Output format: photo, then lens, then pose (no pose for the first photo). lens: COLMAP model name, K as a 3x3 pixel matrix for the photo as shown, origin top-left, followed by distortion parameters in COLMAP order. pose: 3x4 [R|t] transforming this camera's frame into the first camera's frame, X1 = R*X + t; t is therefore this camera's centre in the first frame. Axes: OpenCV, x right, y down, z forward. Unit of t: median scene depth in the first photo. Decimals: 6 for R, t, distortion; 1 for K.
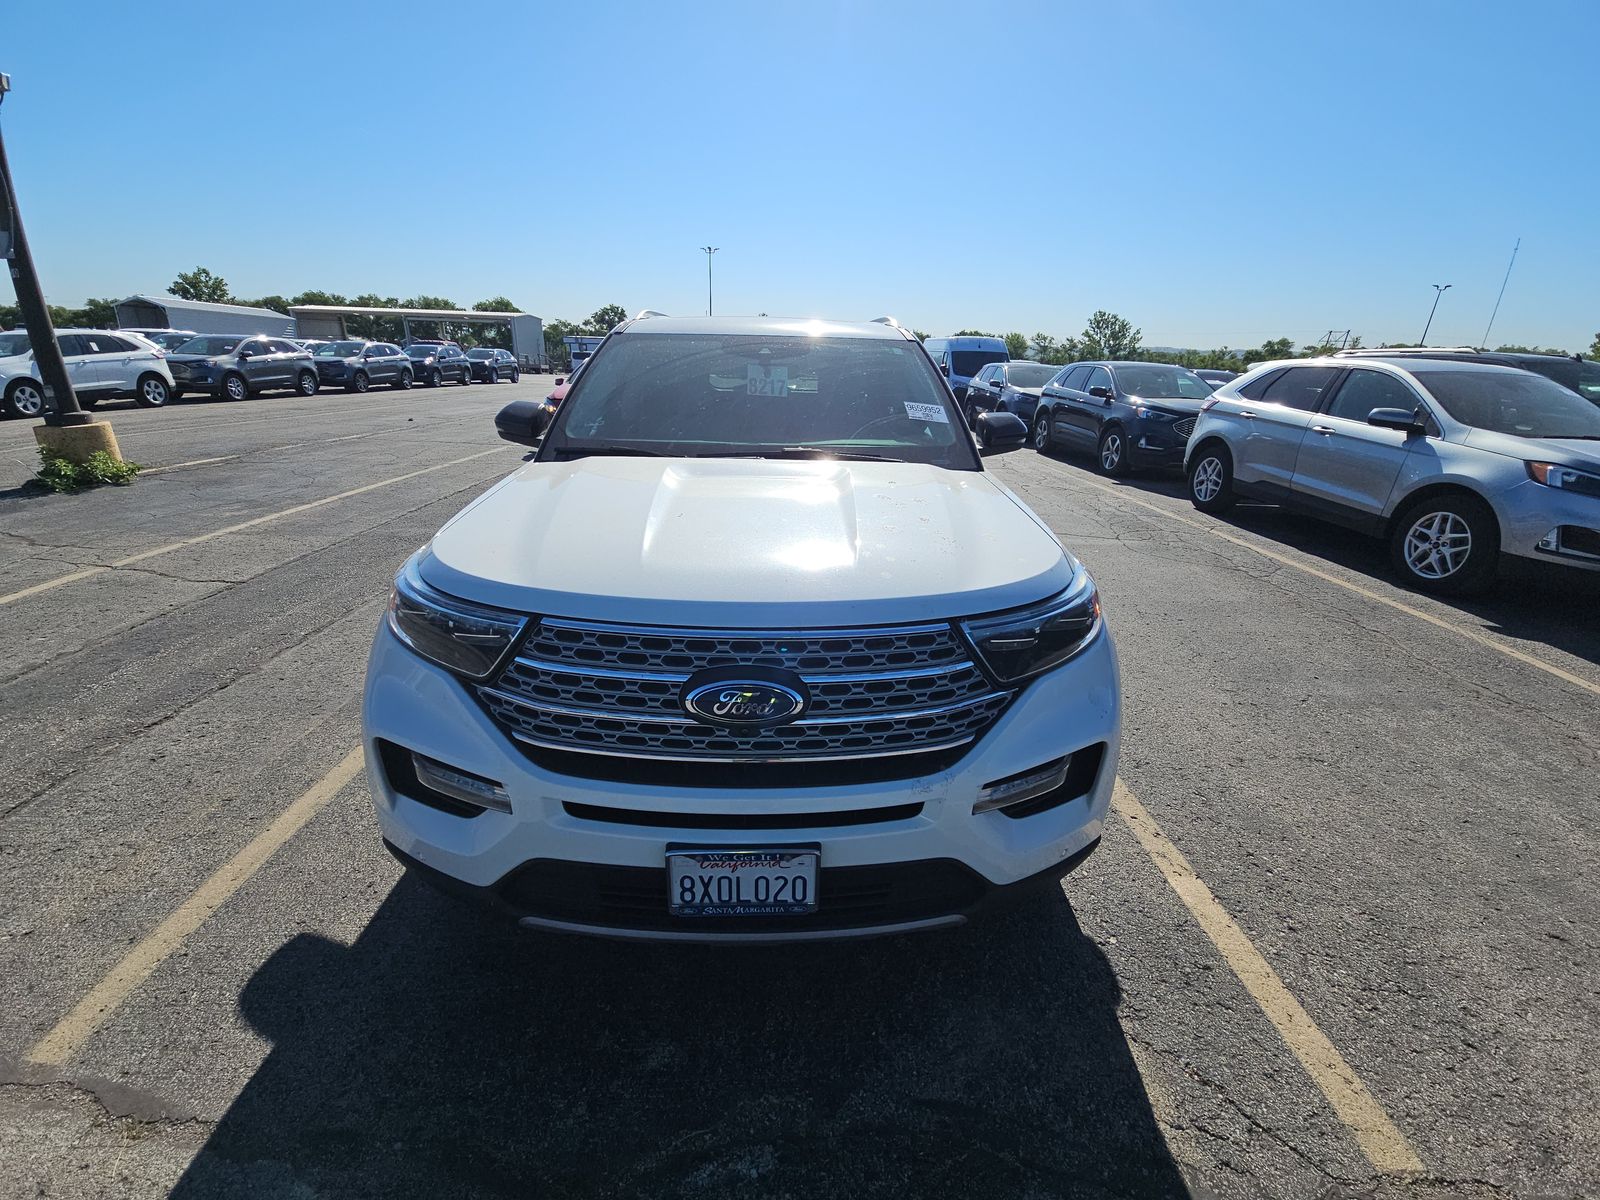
lens RADIAL K [[650.2, 0, 802.2], [0, 650.2, 603.1], [0, 0, 1]] dist [0.034826, -0.022799]
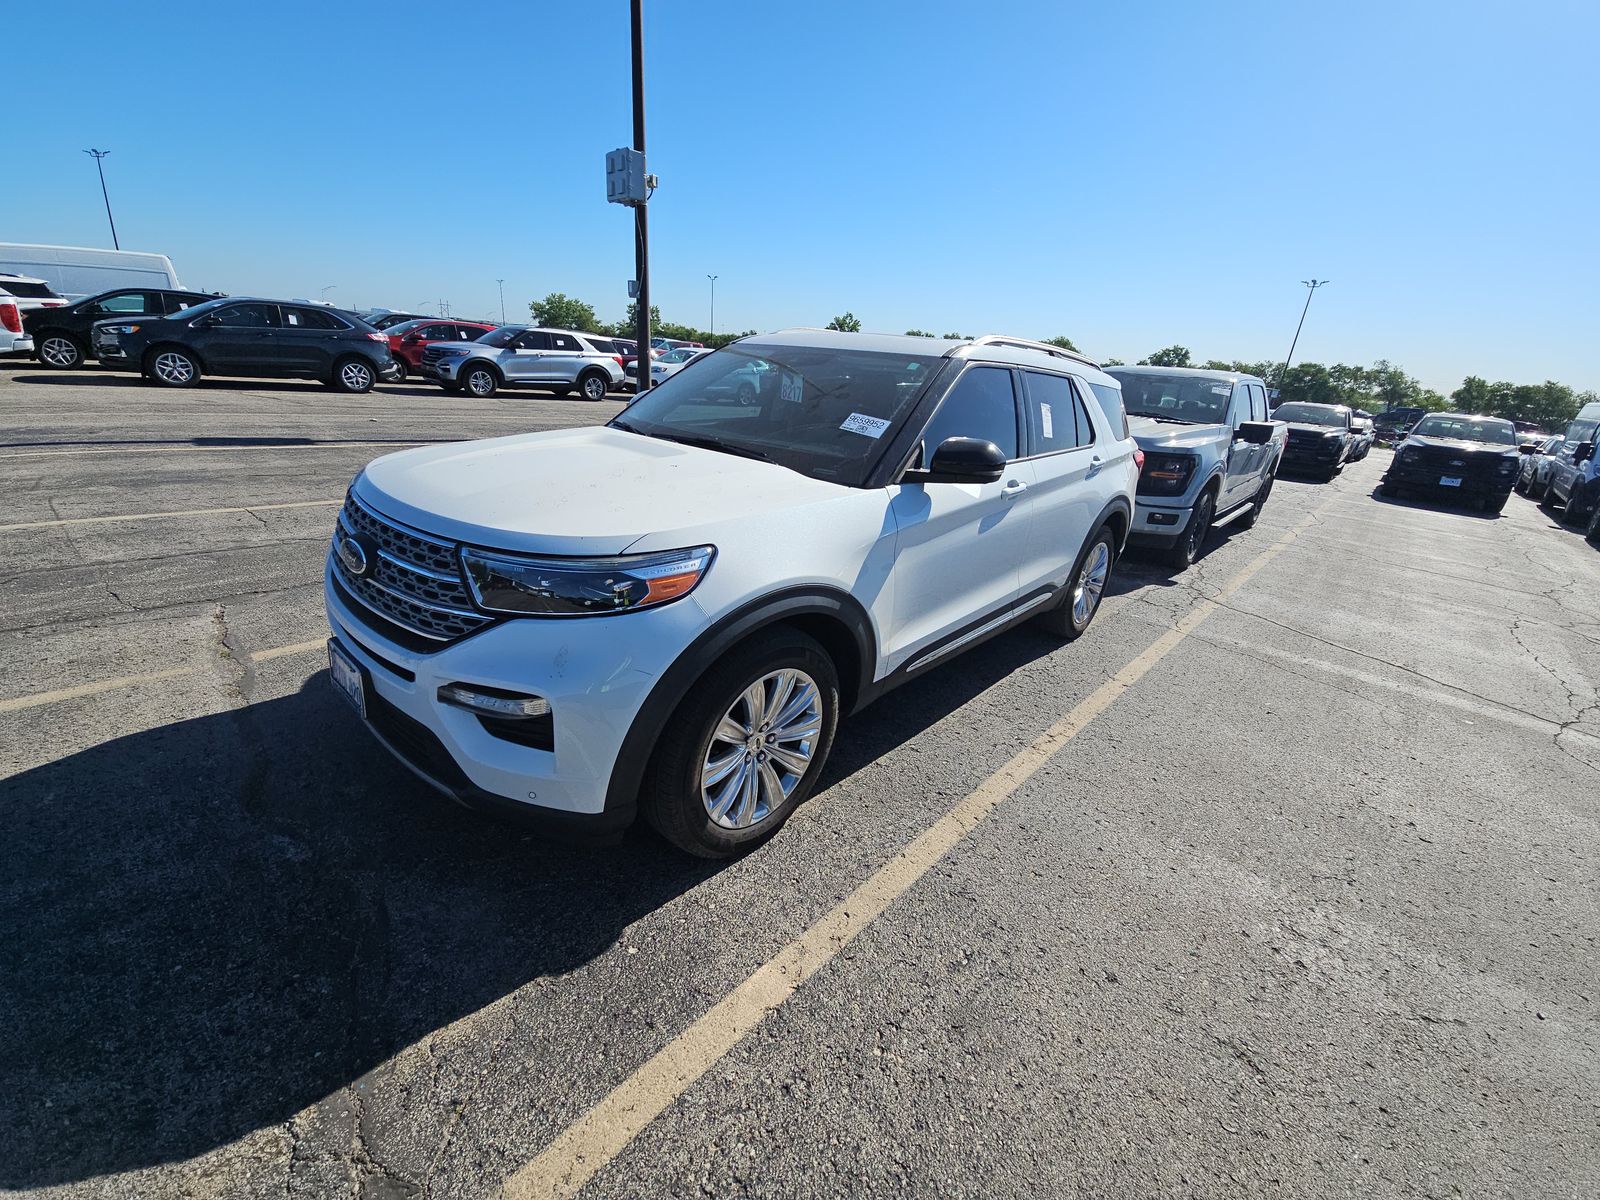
lens RADIAL K [[659.9, 0, 803.5], [0, 659.9, 598.0], [0, 0, 1]] dist [0.007449, -0.008288]
pose [[0.719859, 0.265517, -0.641329, 1.428596], [-0.304471, 0.951100, 0.052013, -0.129235], [0.623779, 0.157824, 0.765501, 0.424124]]
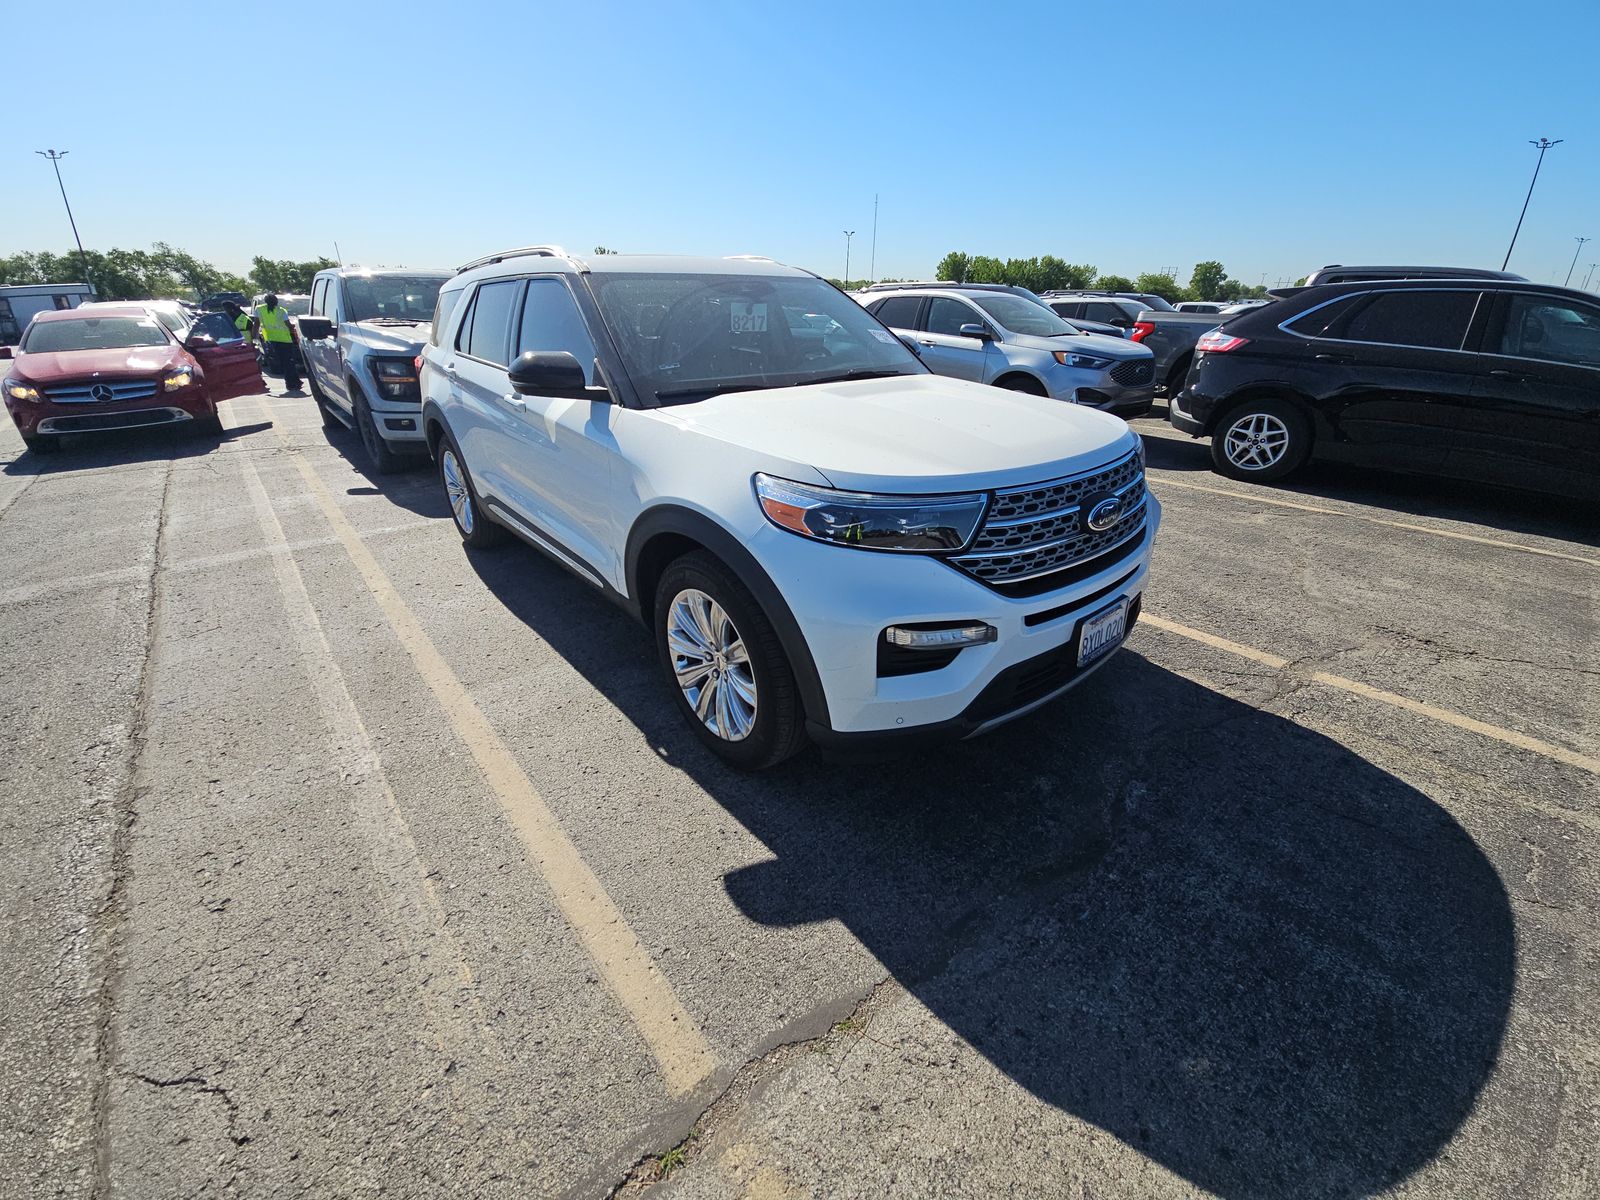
lens RADIAL K [[659.9, 0, 803.5], [0, 659.9, 598.0], [0, 0, 1]] dist [0.007449, -0.008288]
pose [[0.776854, -0.280725, 0.563641, -1.385040], [0.240335, 0.959547, 0.146661, -0.054839], [-0.582011, 0.021528, 0.812896, 0.110292]]
